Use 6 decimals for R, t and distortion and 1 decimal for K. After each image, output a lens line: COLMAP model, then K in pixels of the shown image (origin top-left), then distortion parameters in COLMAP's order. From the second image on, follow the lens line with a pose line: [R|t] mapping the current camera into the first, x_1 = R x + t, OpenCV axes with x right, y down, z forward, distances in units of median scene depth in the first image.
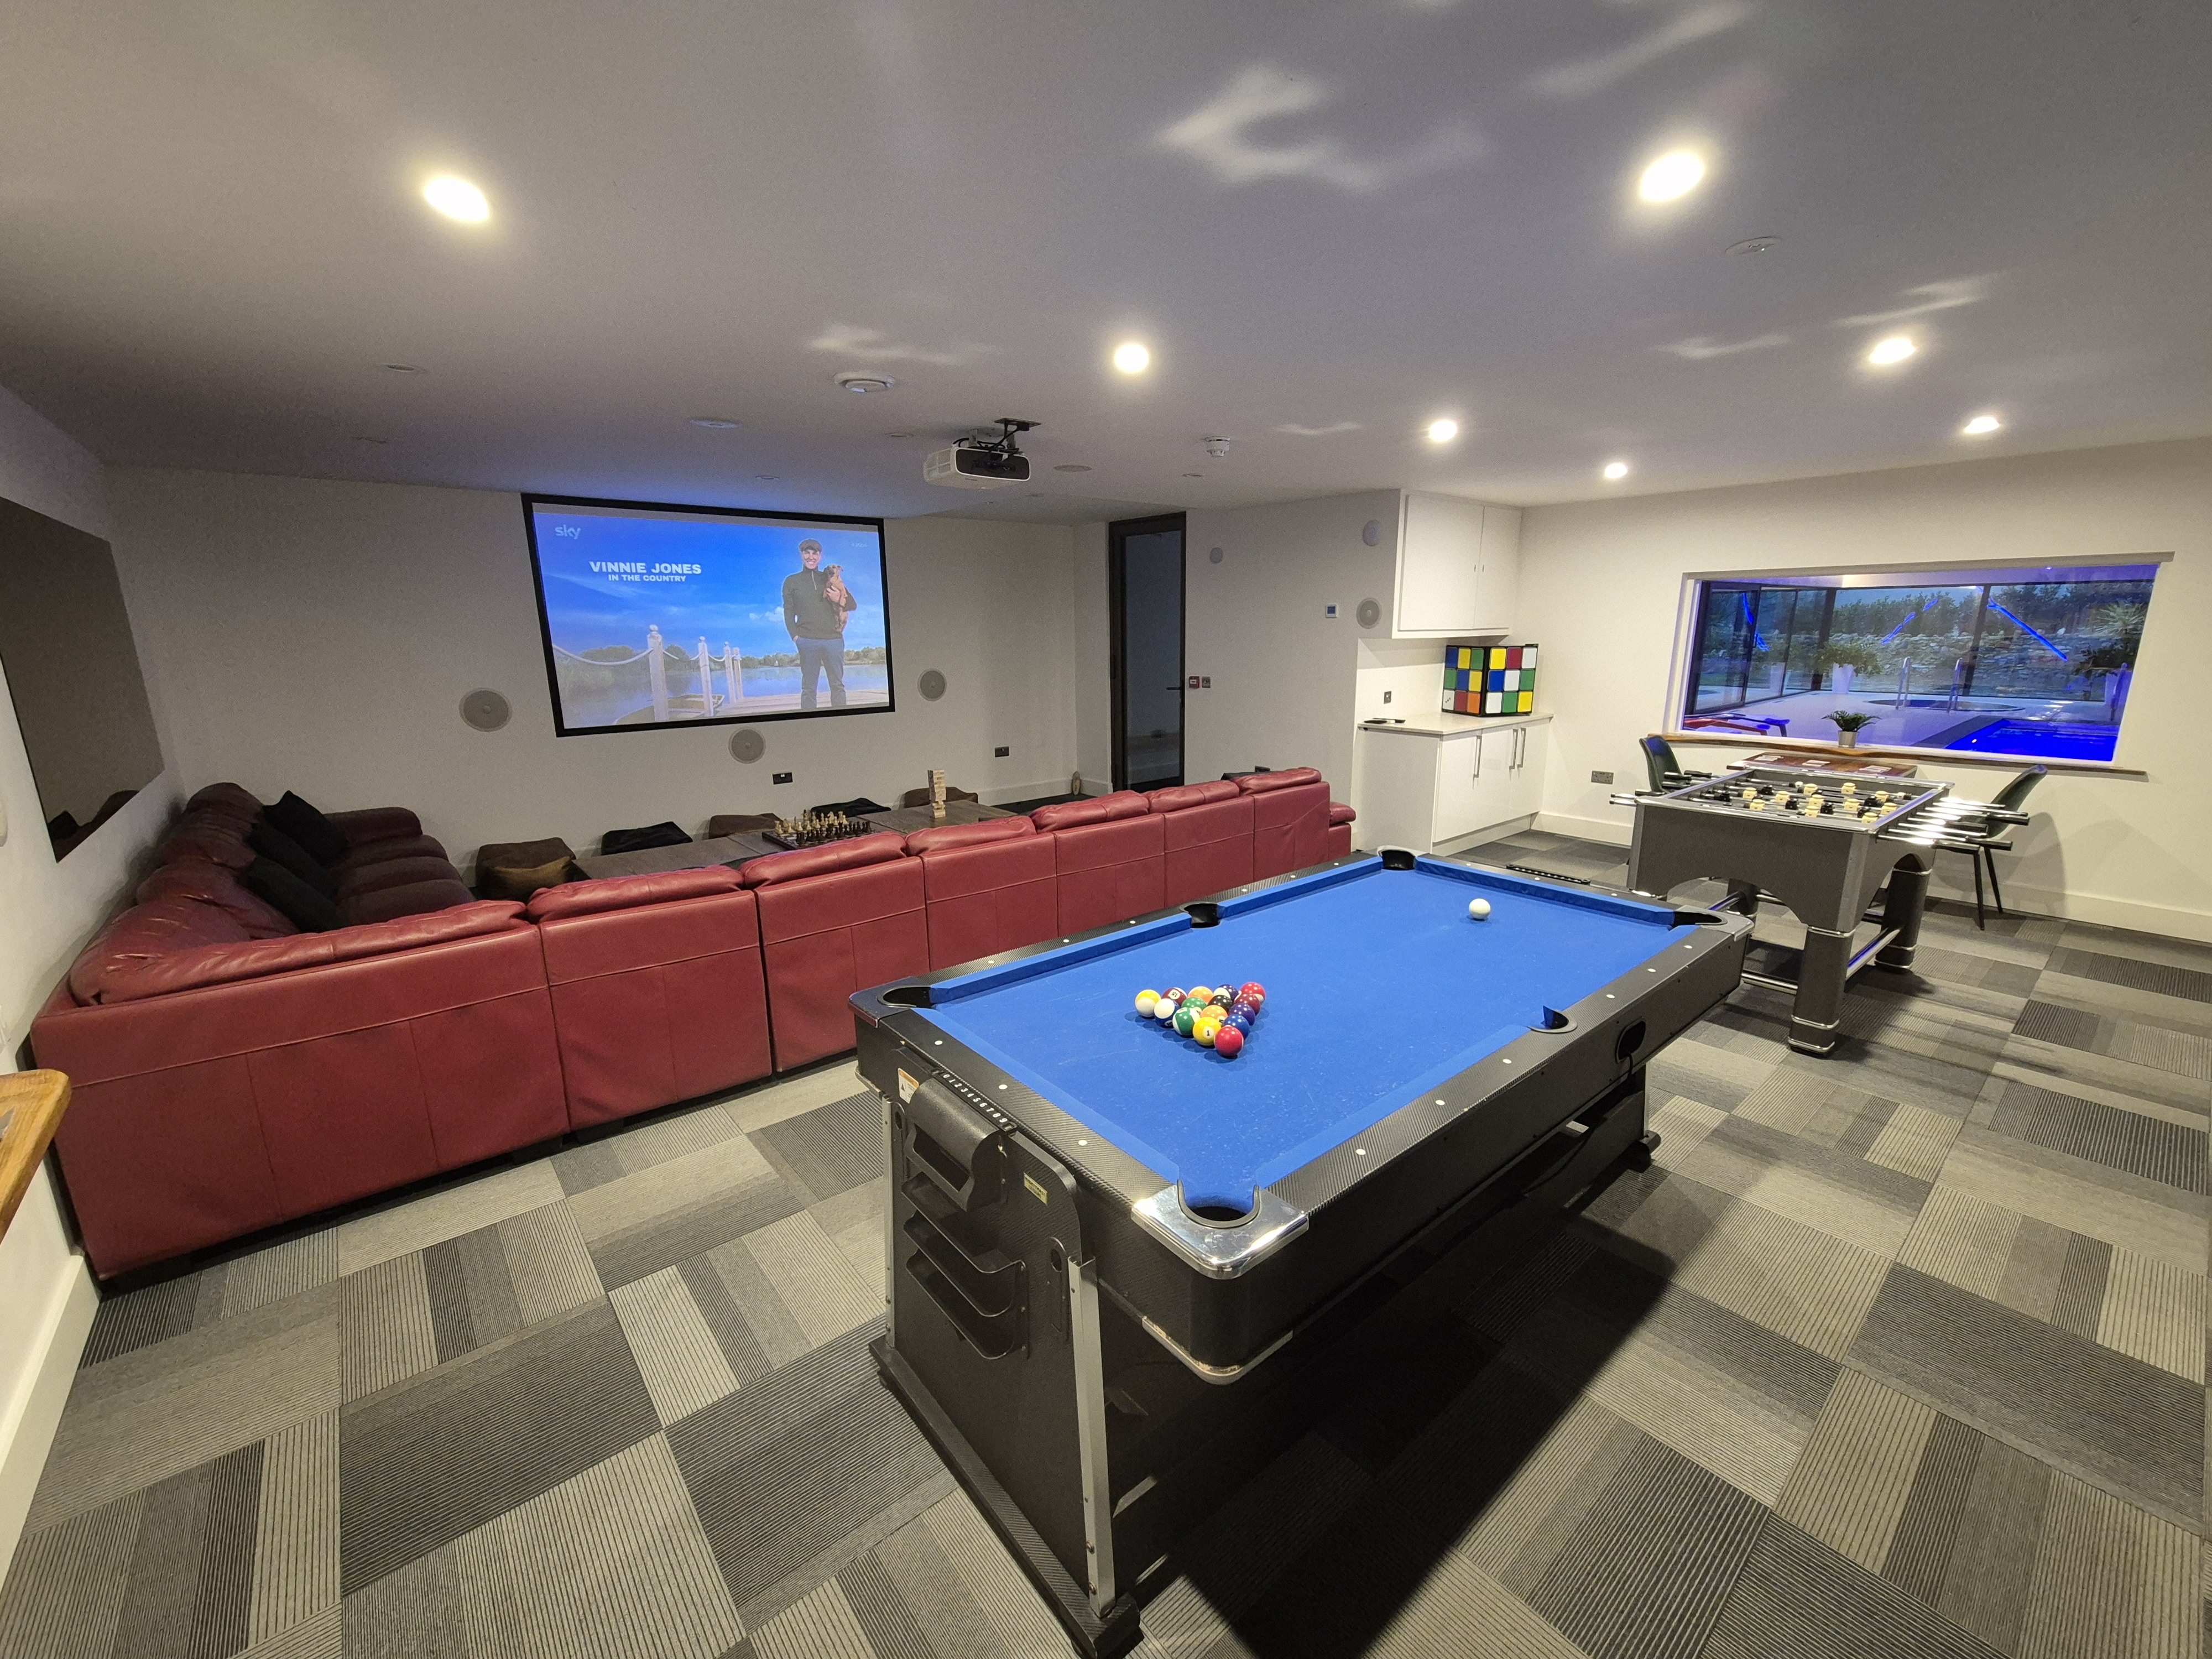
lens RADIAL K [[902.2, 0, 1107.0], [0, 902.2, 831.2], [0, 0, 1]] dist [0.000256, 0.000507]
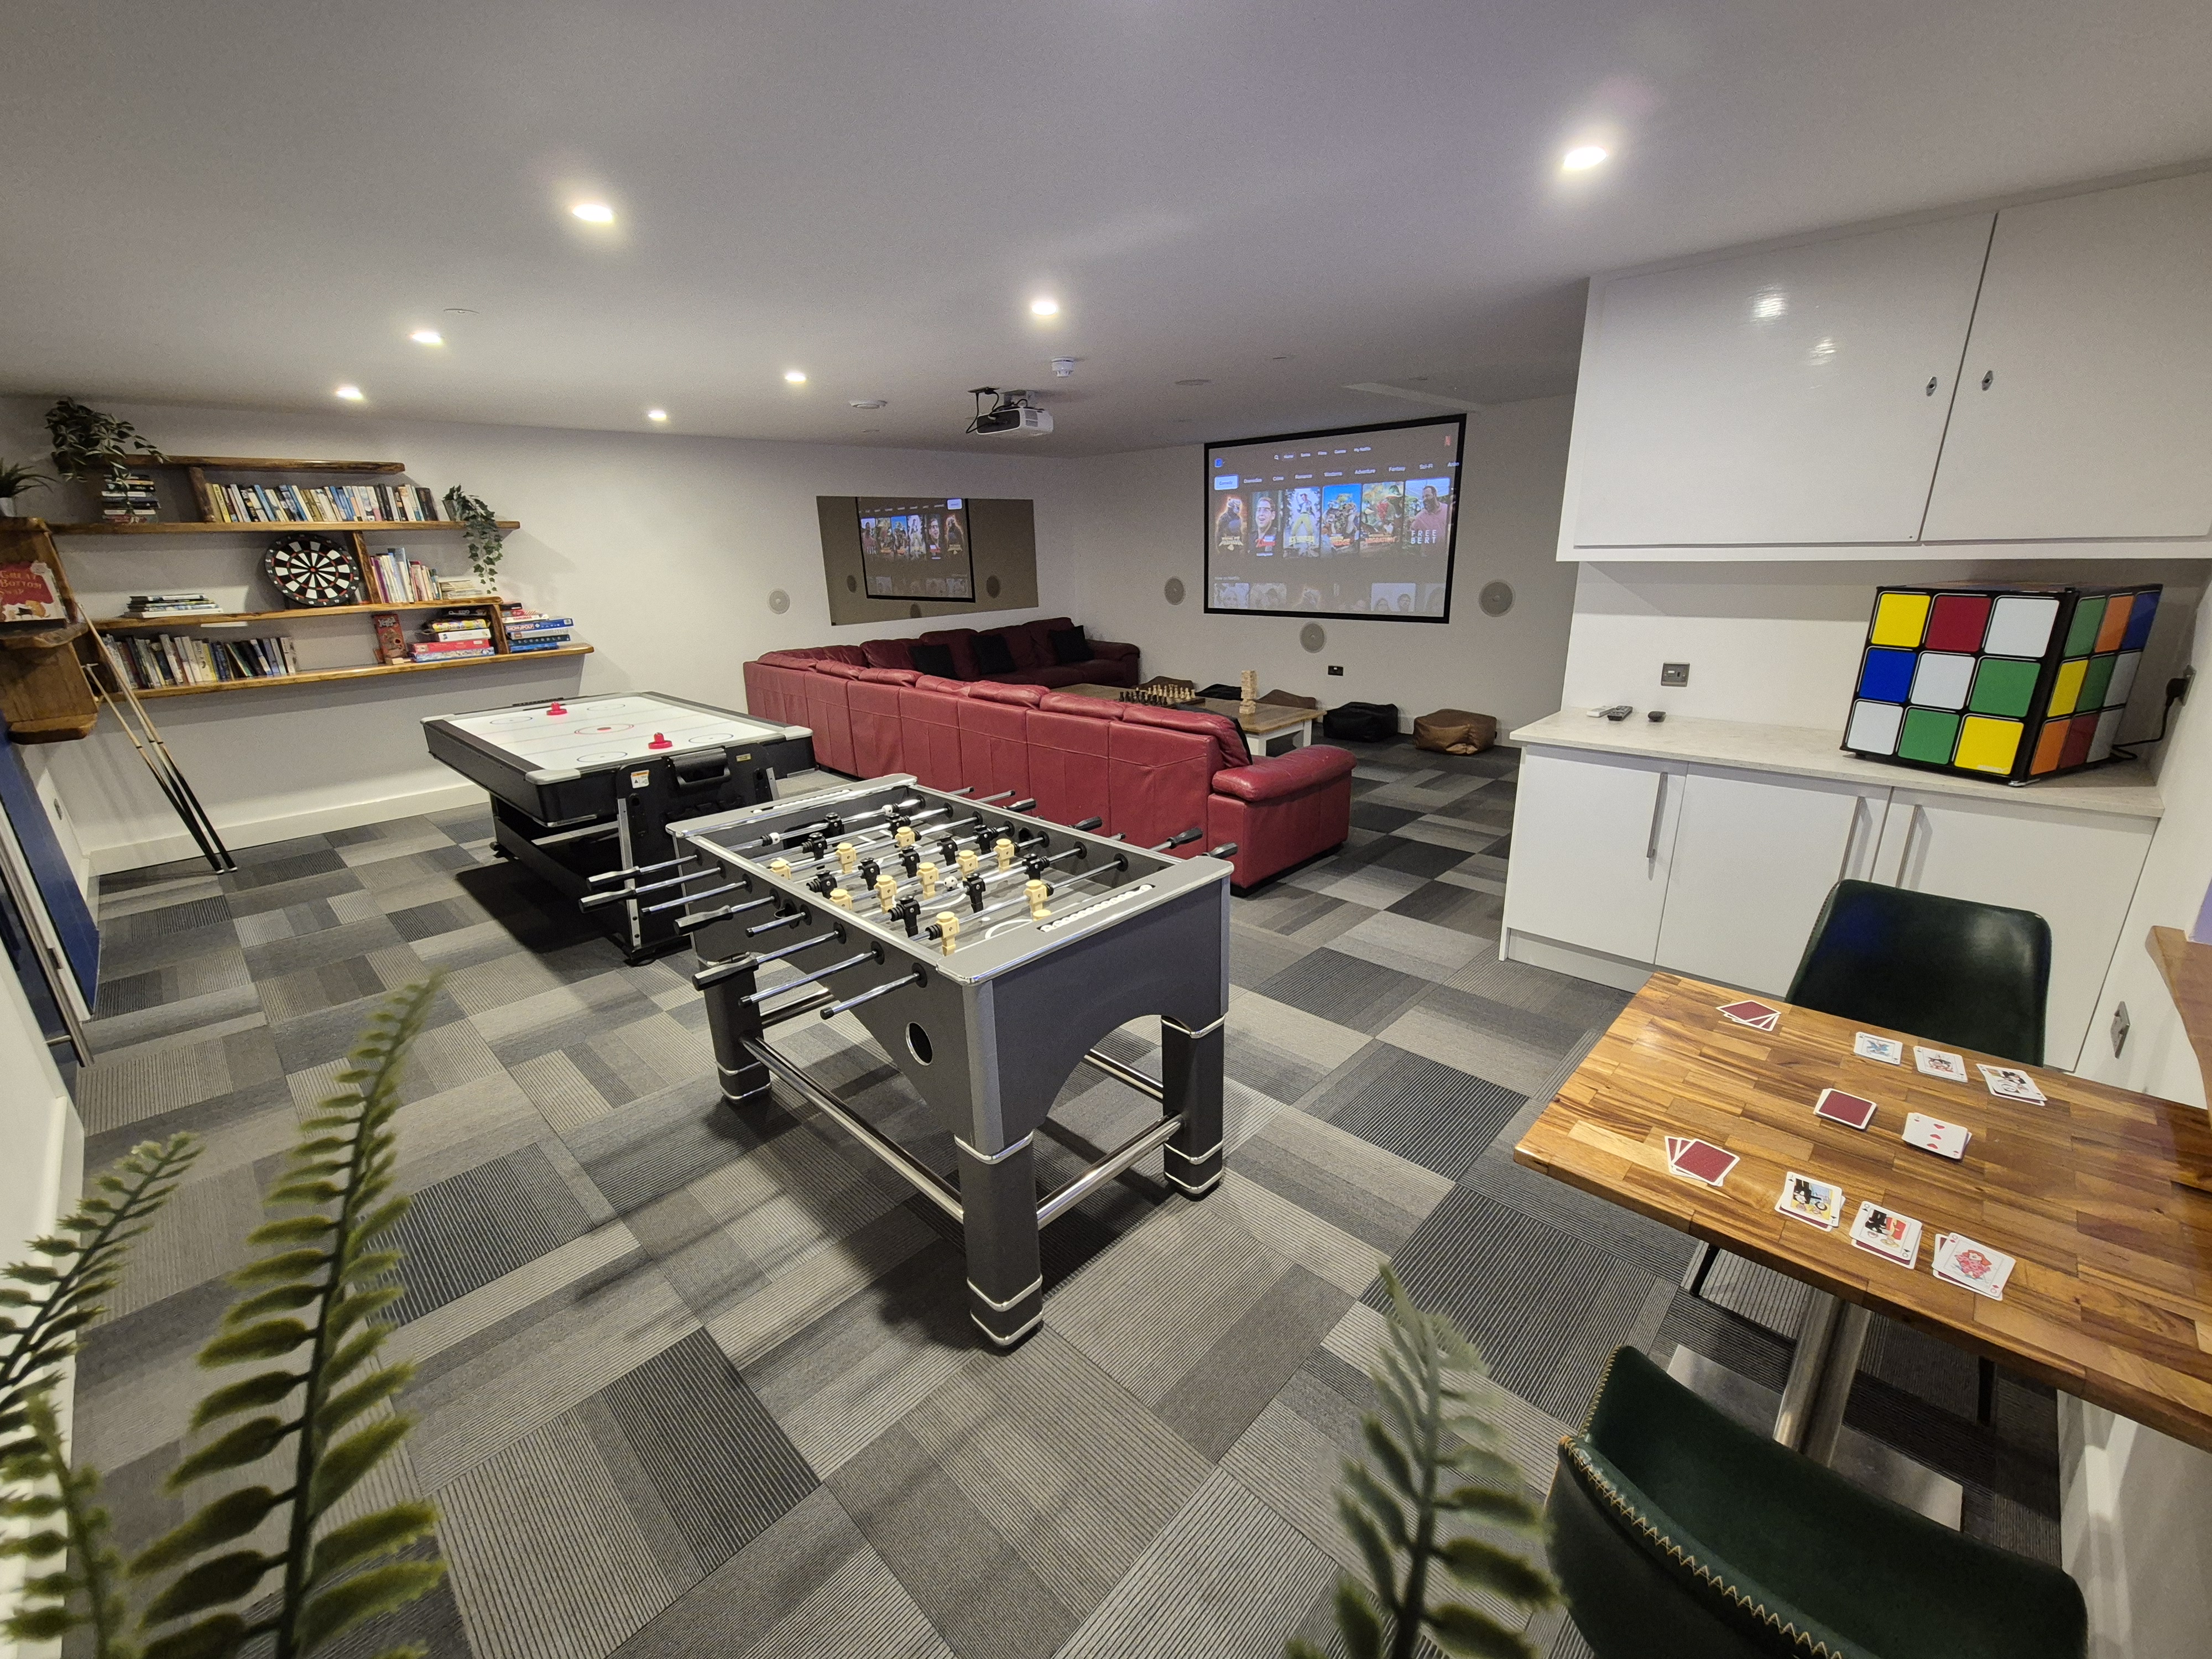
lens RADIAL K [[902.2, 0, 1108.2], [0, 902.2, 827.0], [0, 0, 1]] dist [0.000256, 0.000507]
pose [[0.116893, 0.308177, -0.944120, 1.007077], [-0.199034, 0.938621, 0.281739, -0.186563], [0.972996, 0.154979, 0.171056, 0.759630]]
